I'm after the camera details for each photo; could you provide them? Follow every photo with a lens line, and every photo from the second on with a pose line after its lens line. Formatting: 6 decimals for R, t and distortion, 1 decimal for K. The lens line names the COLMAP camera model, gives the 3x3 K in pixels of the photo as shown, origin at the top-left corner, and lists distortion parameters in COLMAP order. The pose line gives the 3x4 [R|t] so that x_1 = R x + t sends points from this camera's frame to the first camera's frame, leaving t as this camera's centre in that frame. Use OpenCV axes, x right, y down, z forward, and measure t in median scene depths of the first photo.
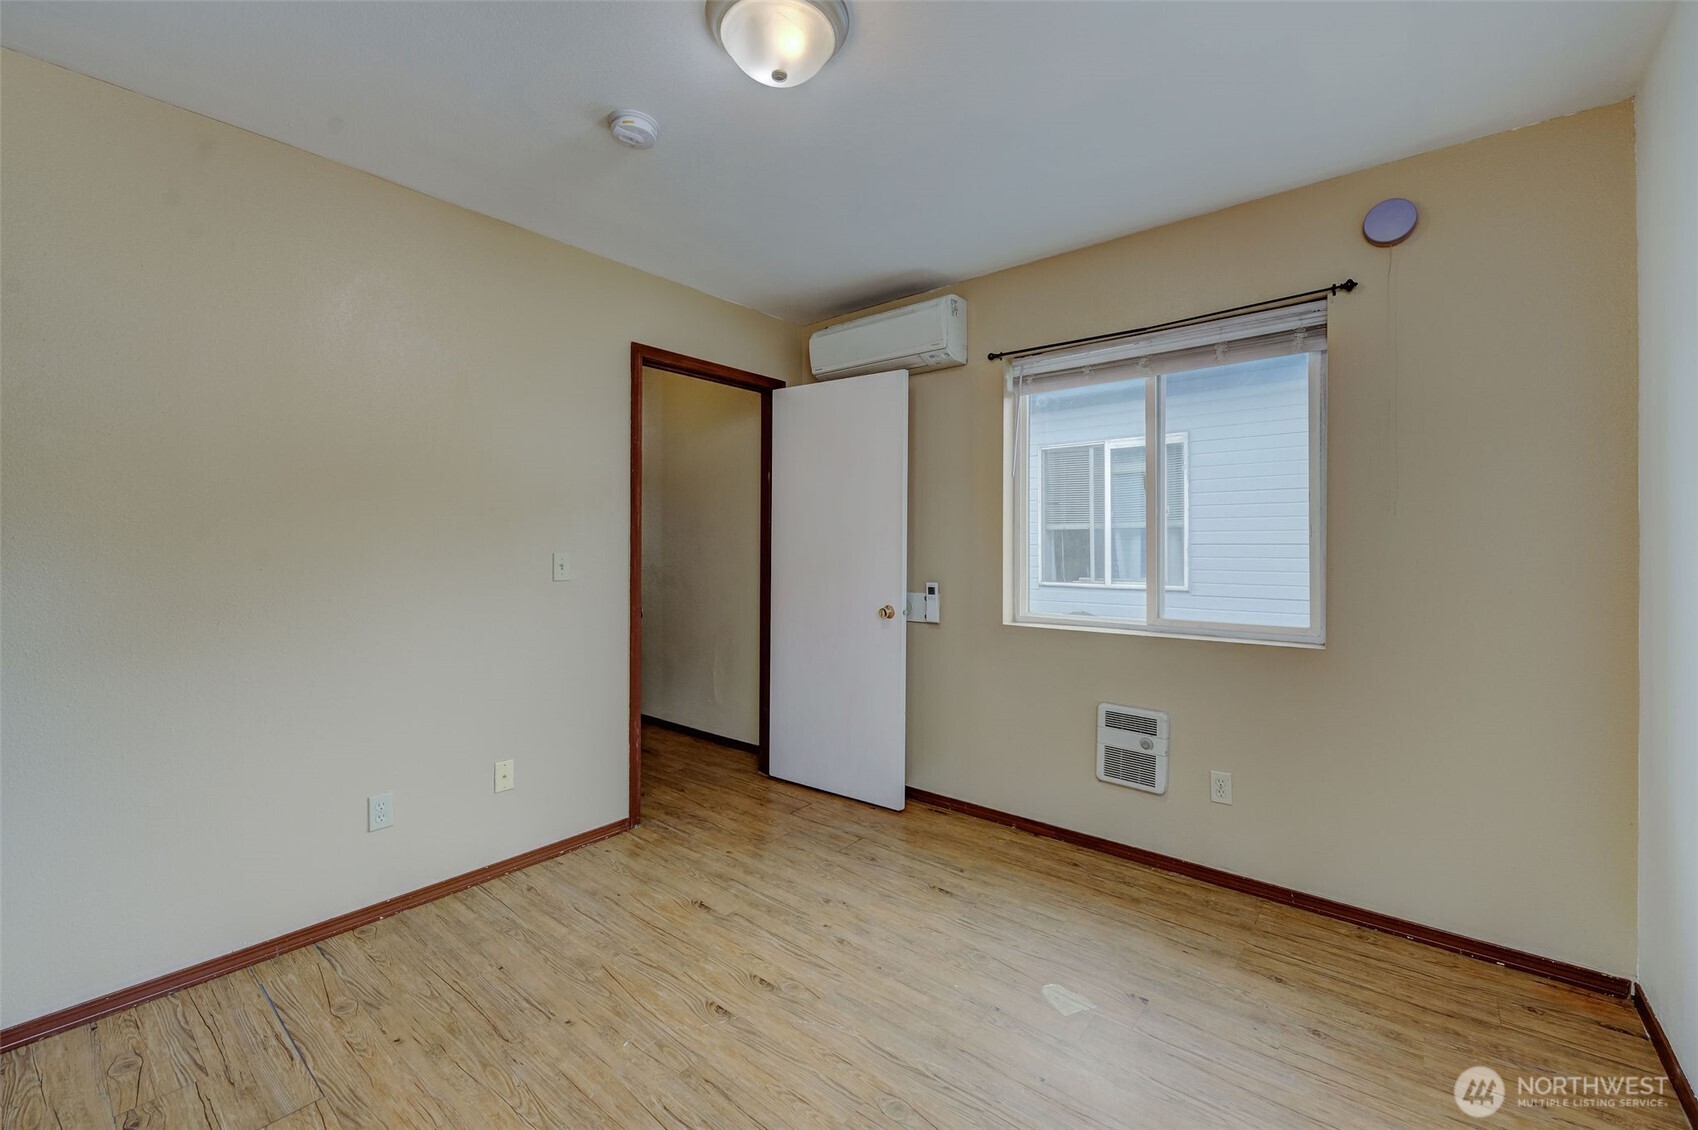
lens RADIAL K [[696.3, 0, 834.2], [0, 696.3, 536.7], [0, 0, 1]] dist [-0.003447, -0.001506]
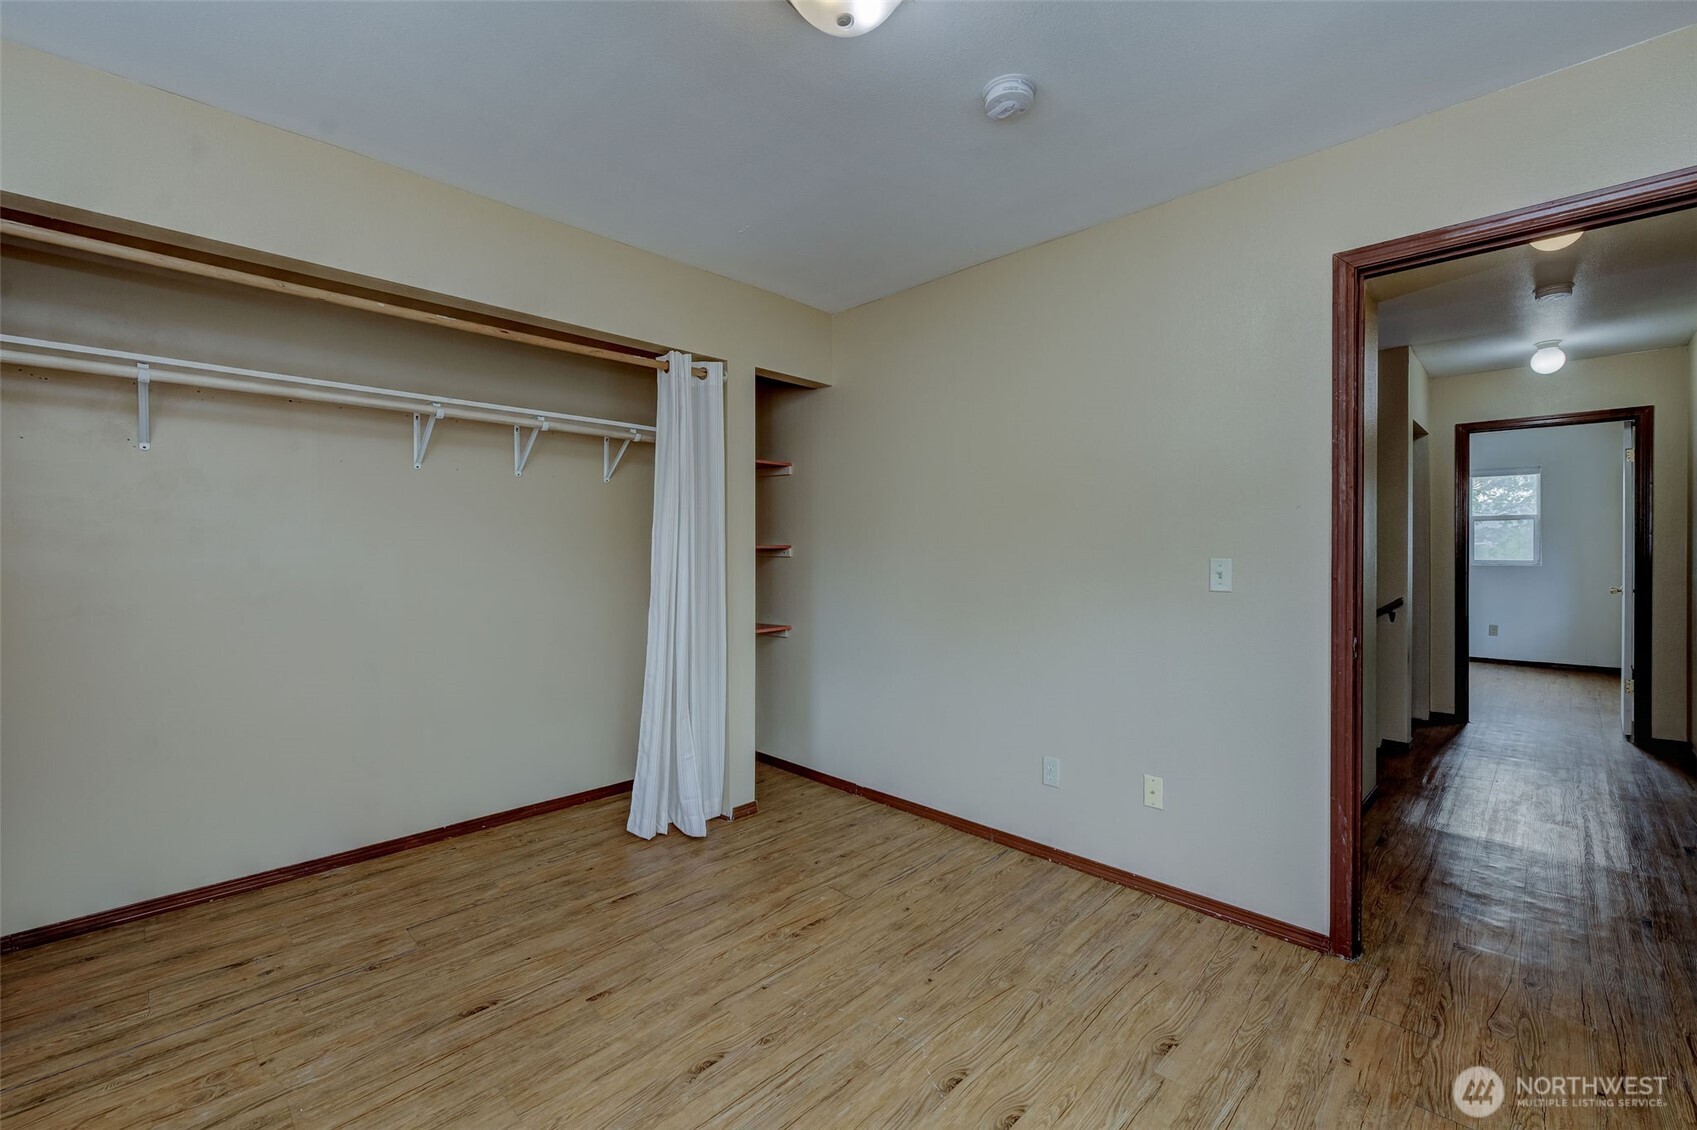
lens RADIAL K [[695.9, 0, 860.2], [0, 695.9, 553.5], [0, 0, 1]] dist [-0.003447, -0.001506]
pose [[-0.062641, 0.006151, -0.998017, 0.652606], [0.011833, 0.999915, 0.005420, 0.010098], [0.997966, -0.011470, -0.062709, 0.868936]]
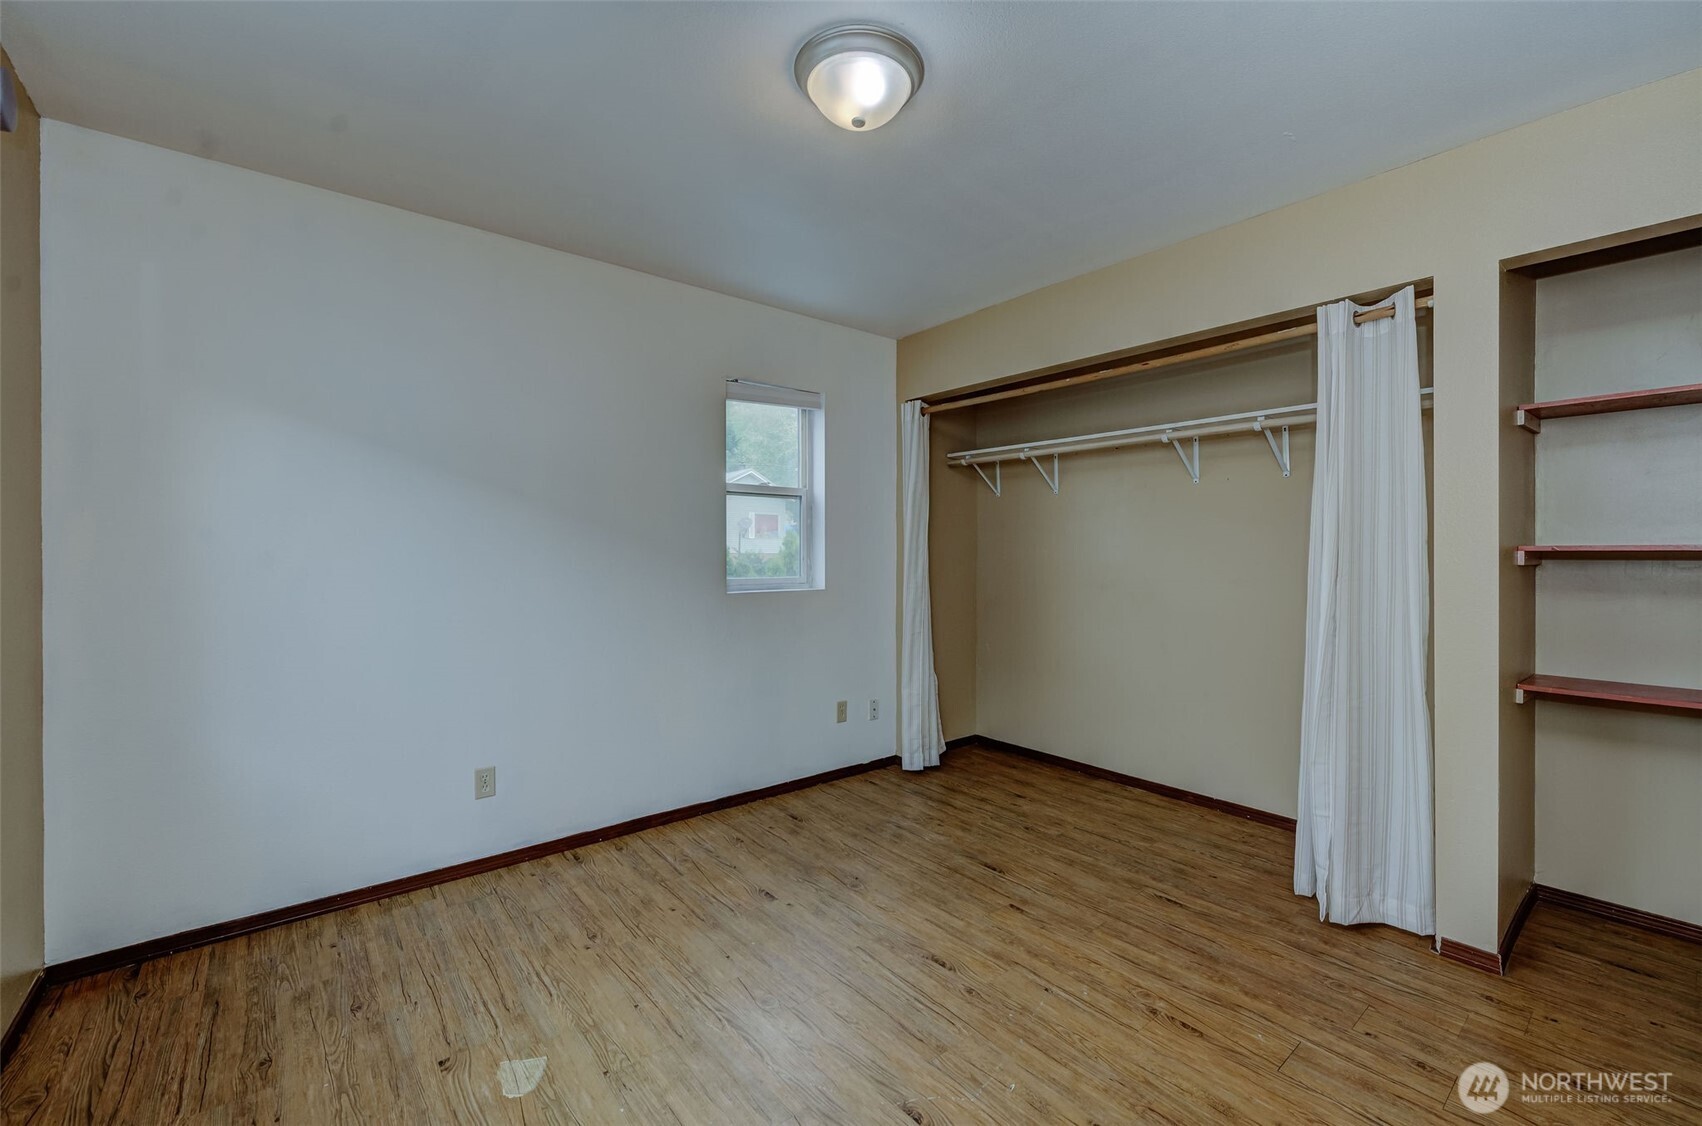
lens RADIAL K [[698.0, 0, 865.2], [0, 698.0, 556.7], [0, 0, 1]] dist [-0.003447, -0.001506]
pose [[-0.987117, -0.002625, 0.159981, -0.216100], [-0.002963, 0.999994, -0.001874, 0.016881], [-0.159975, -0.002323, -0.987118, 1.680331]]
